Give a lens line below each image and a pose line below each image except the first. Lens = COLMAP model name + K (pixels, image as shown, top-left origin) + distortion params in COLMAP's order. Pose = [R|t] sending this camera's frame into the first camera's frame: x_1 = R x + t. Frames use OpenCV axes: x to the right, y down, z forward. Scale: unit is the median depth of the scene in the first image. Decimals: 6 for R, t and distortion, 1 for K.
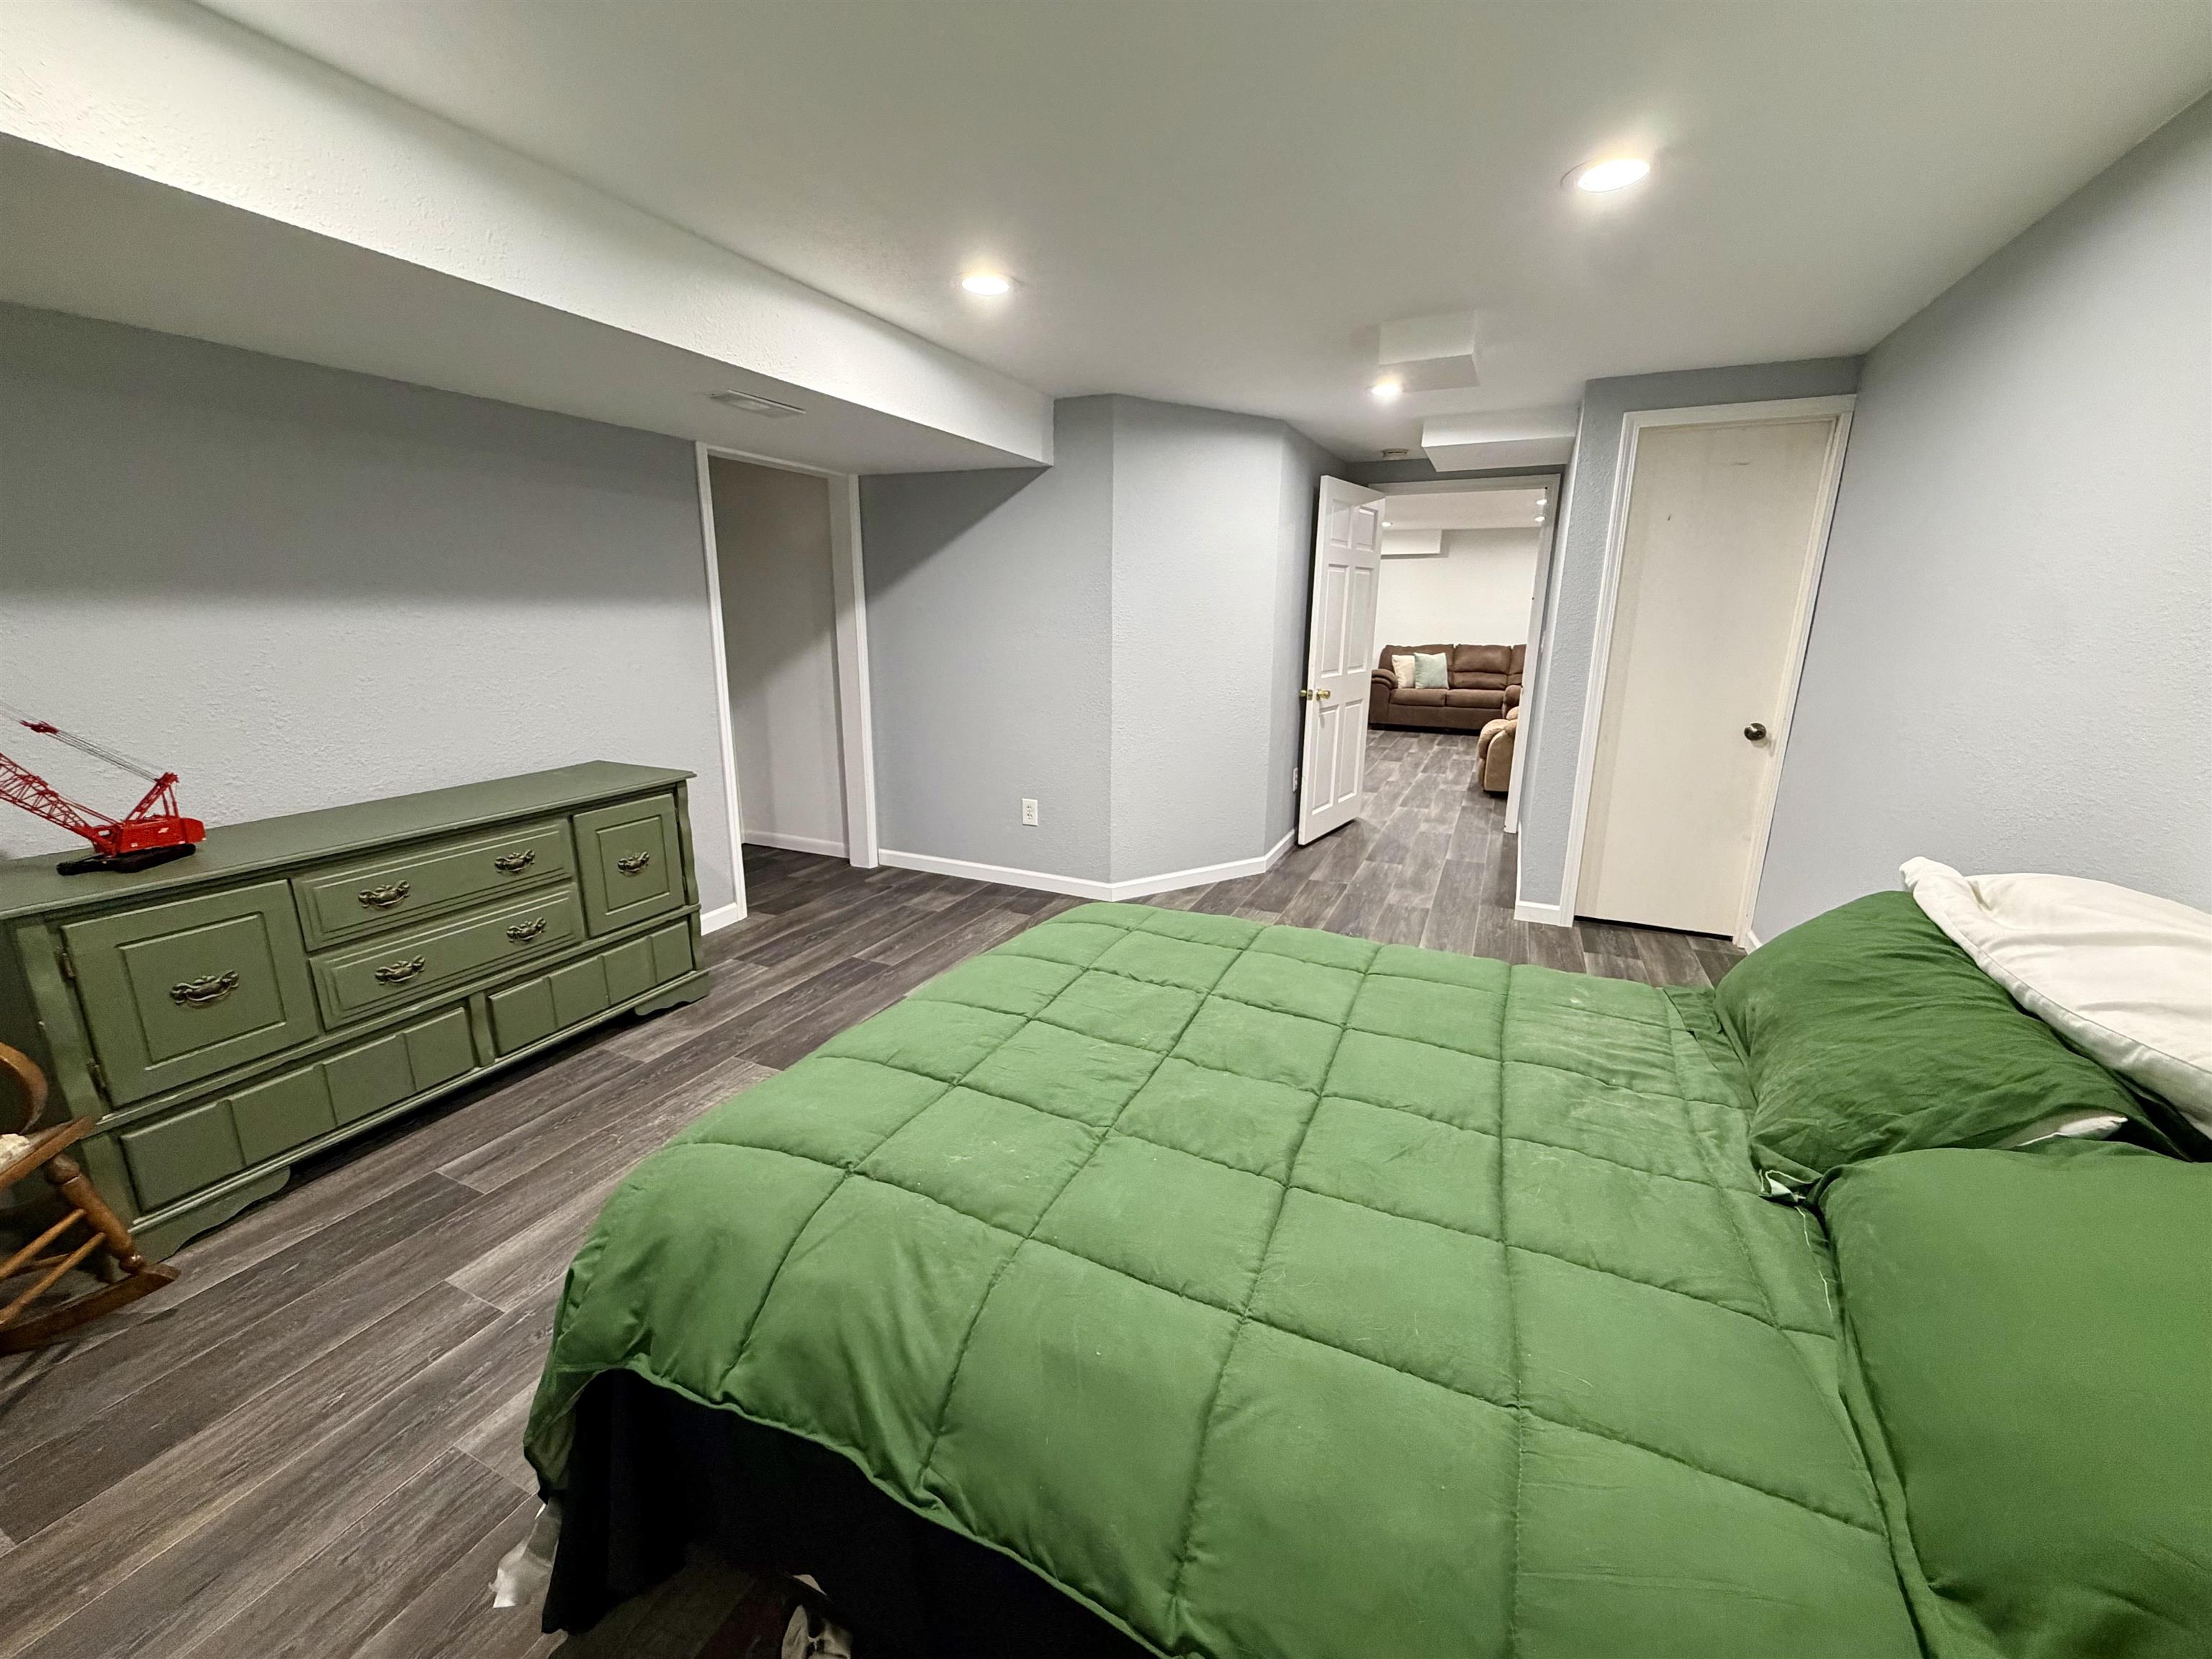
lens RADIAL K [[887.3, 0, 1102.8], [0, 887.3, 823.0], [0, 0, 1]] dist [0.001492, 0.000421]
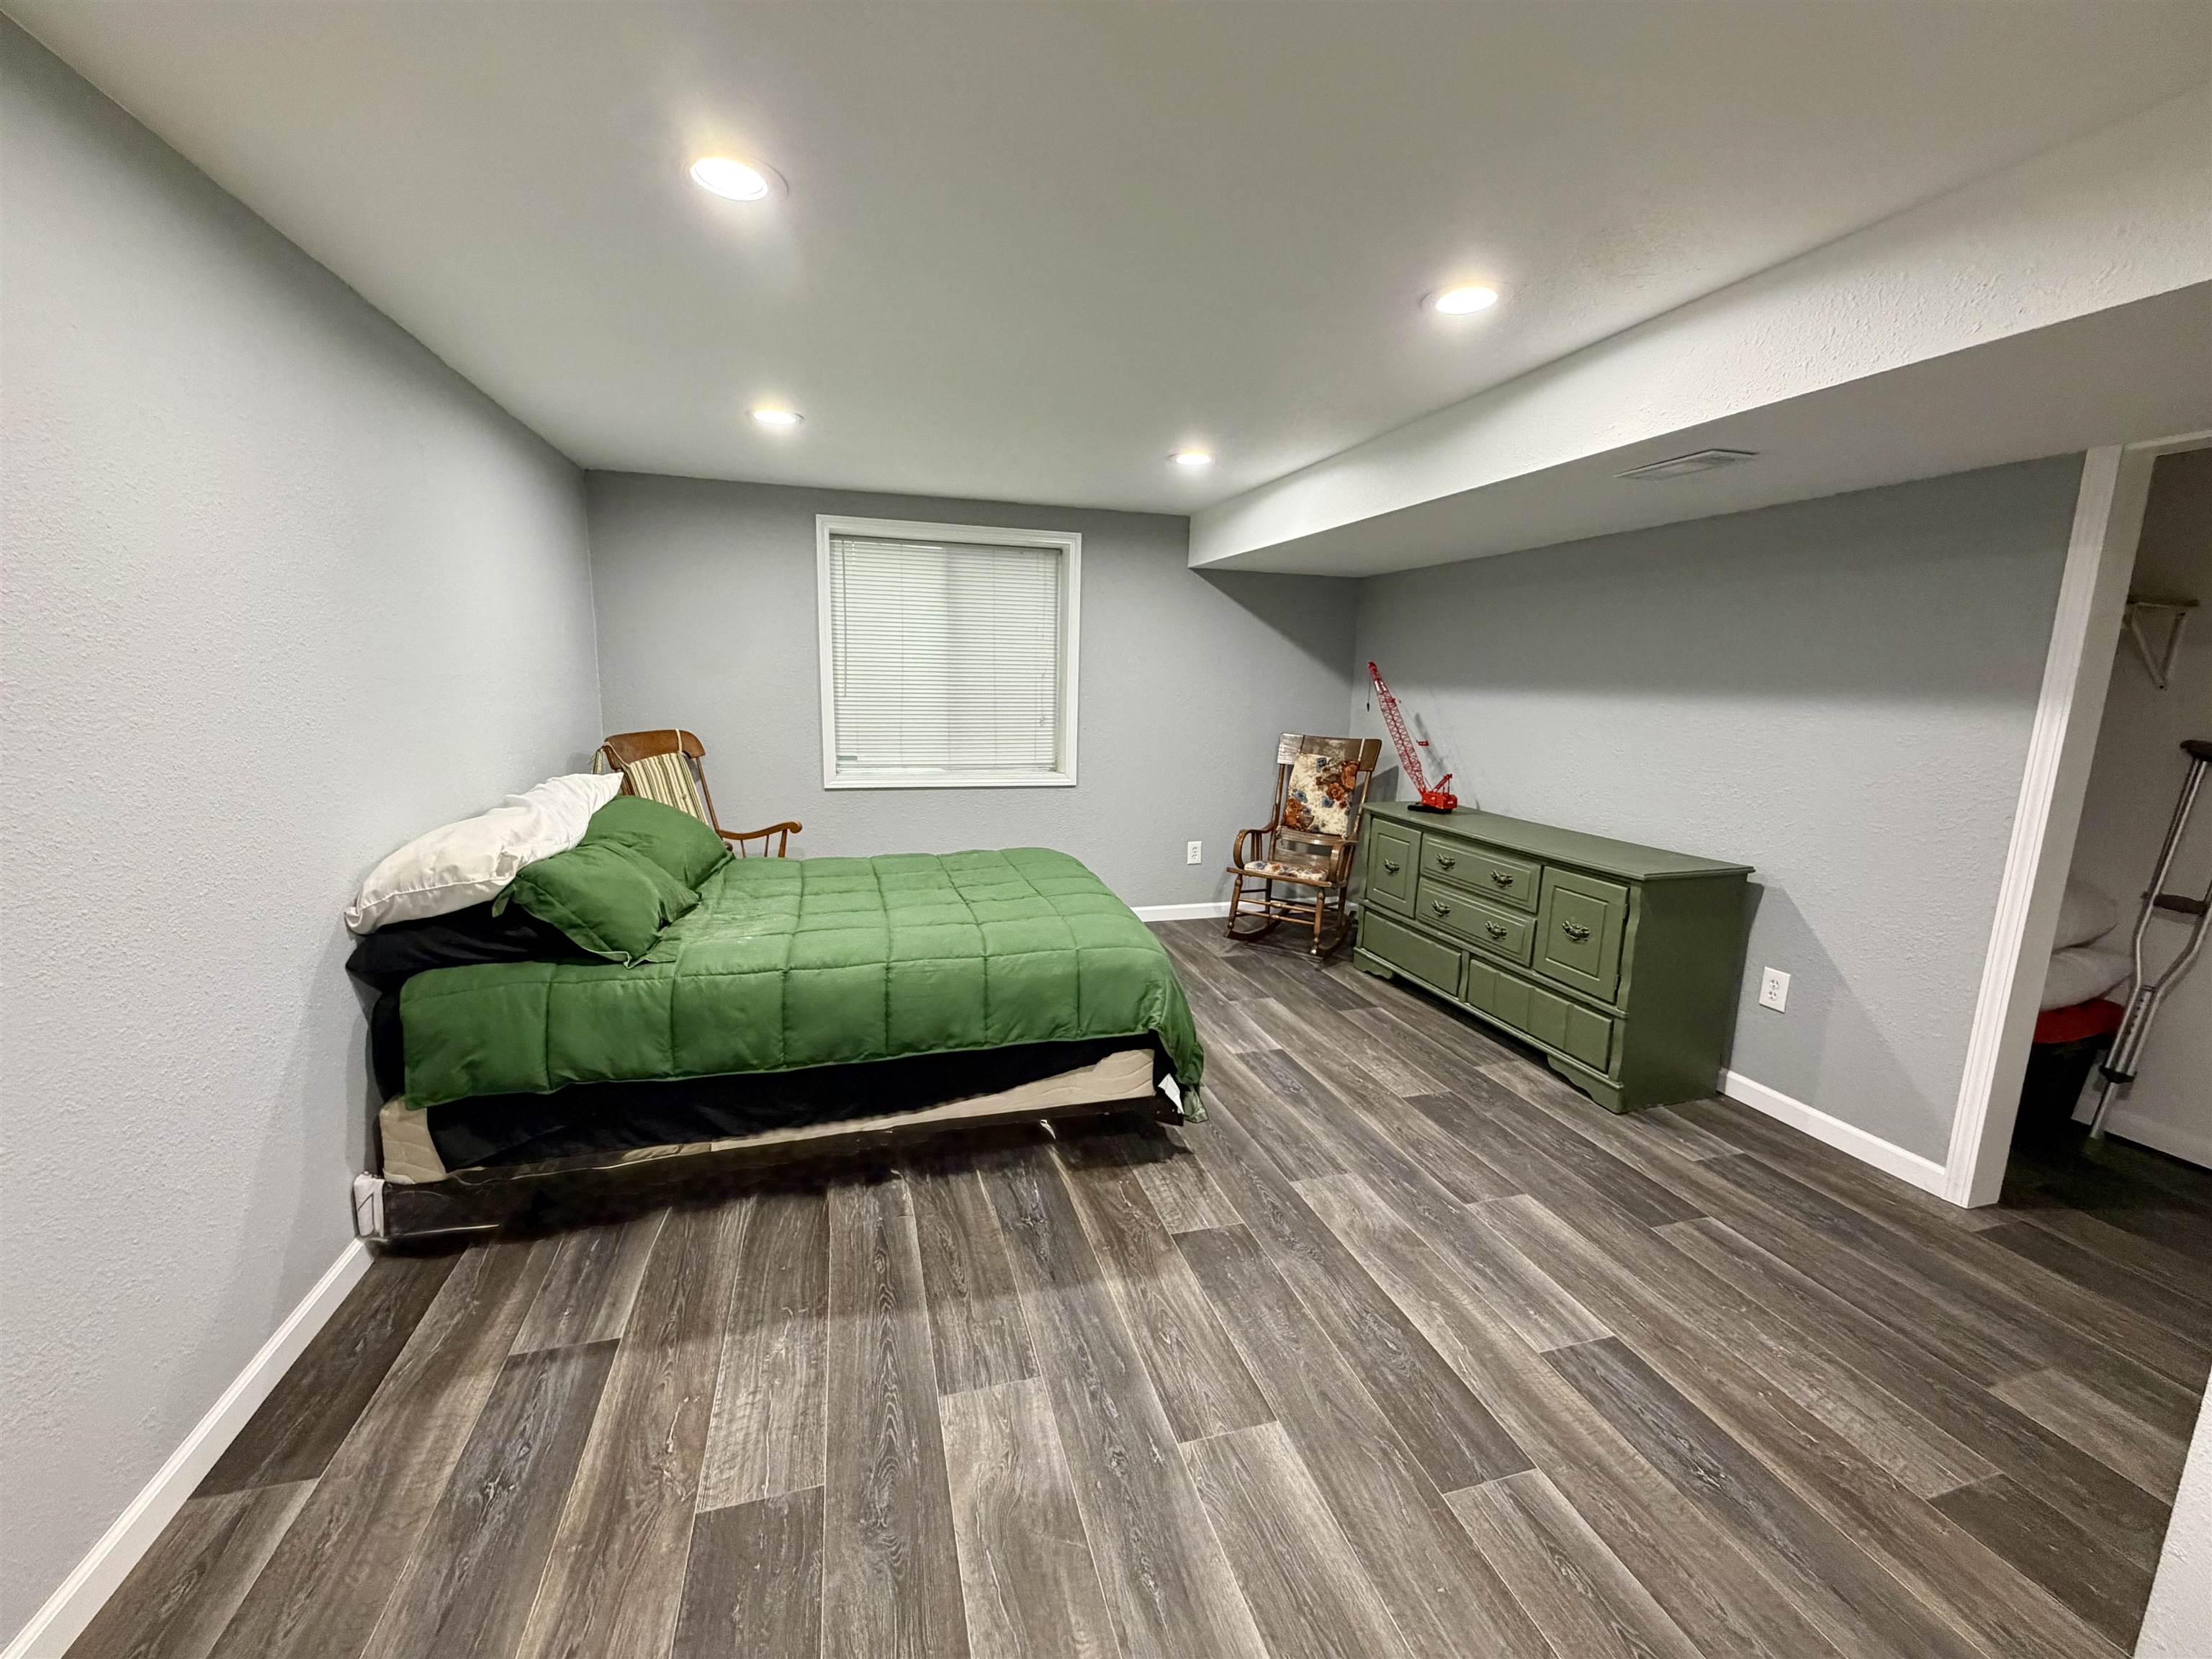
lens RADIAL K [[887.3, 0, 1102.8], [0, 887.3, 823.0], [0, 0, 1]] dist [0.001492, 0.000421]
pose [[-0.753534, 0.079199, -0.652621, 0.673744], [-0.188206, 0.925178, 0.329582, -0.364761], [0.629893, 0.371178, -0.682248, 1.498351]]
